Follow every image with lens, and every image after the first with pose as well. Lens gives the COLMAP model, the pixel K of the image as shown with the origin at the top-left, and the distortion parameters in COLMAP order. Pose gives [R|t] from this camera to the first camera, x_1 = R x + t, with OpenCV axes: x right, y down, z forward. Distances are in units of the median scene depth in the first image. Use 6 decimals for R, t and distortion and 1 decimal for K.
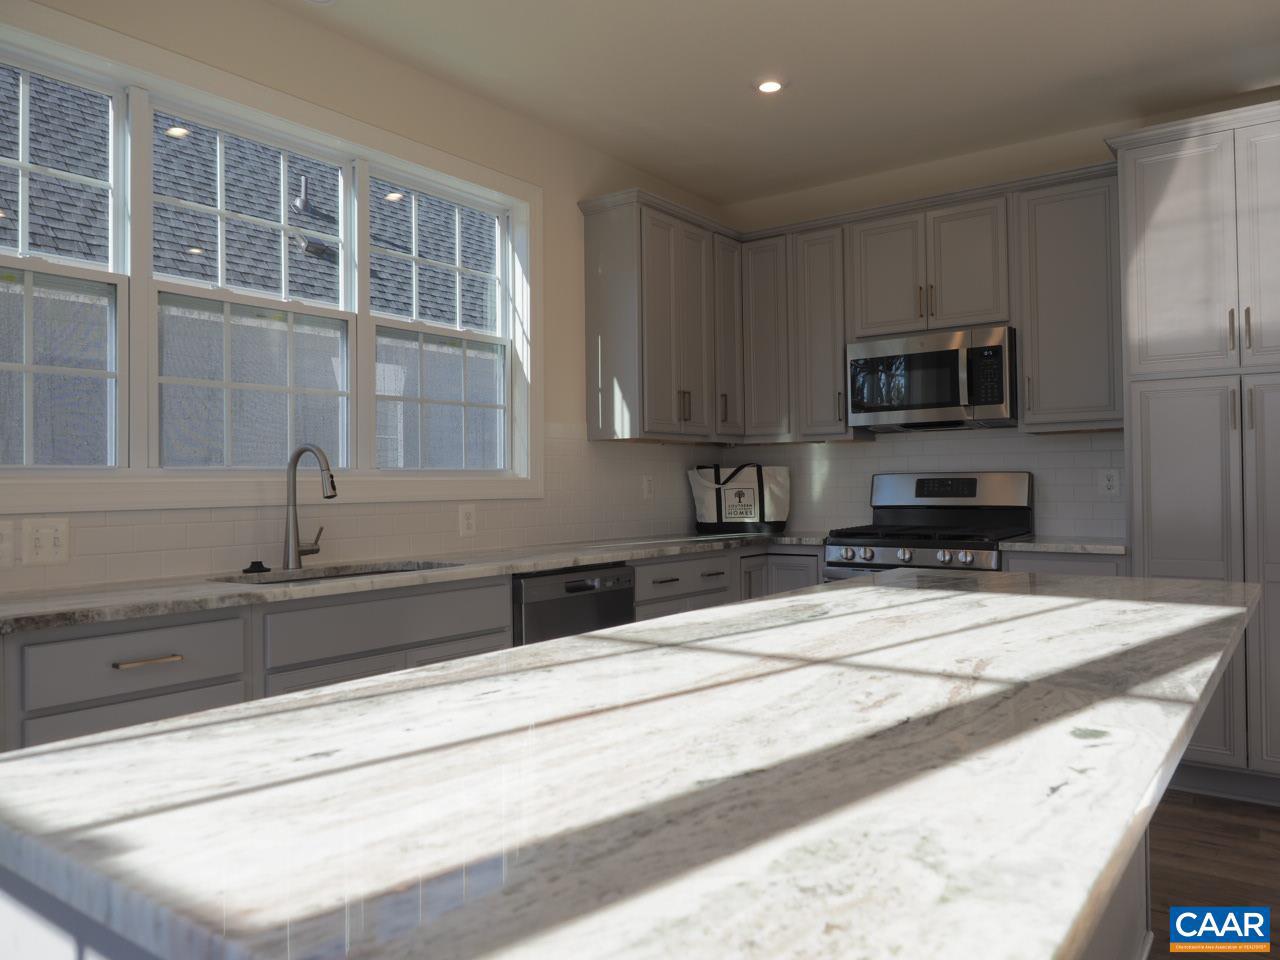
lens RADIAL K [[954.3, 0, 639.2], [0, 954.3, 481.2], [0, 0, 1]] dist [-0.009342, -0.003809]
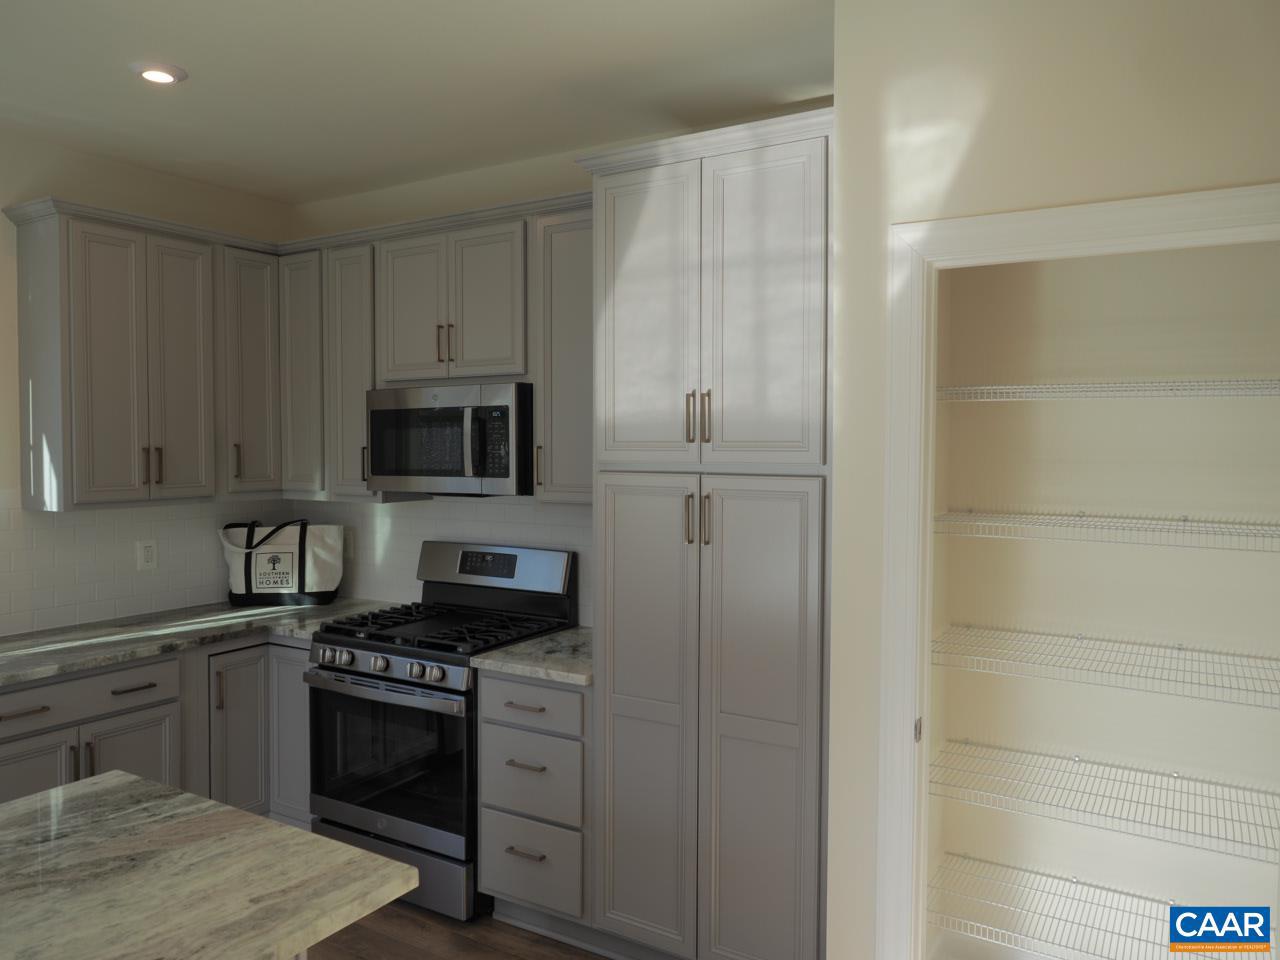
lens RADIAL K [[954.3, 0, 640.4], [0, 954.3, 478.3], [0, 0, 1]] dist [-0.009342, -0.003809]
pose [[0.997295, 0.009268, 0.072911, 0.377718], [-0.012537, 0.998930, 0.044505, -0.102858], [-0.072420, -0.045299, 0.996345, 0.151626]]
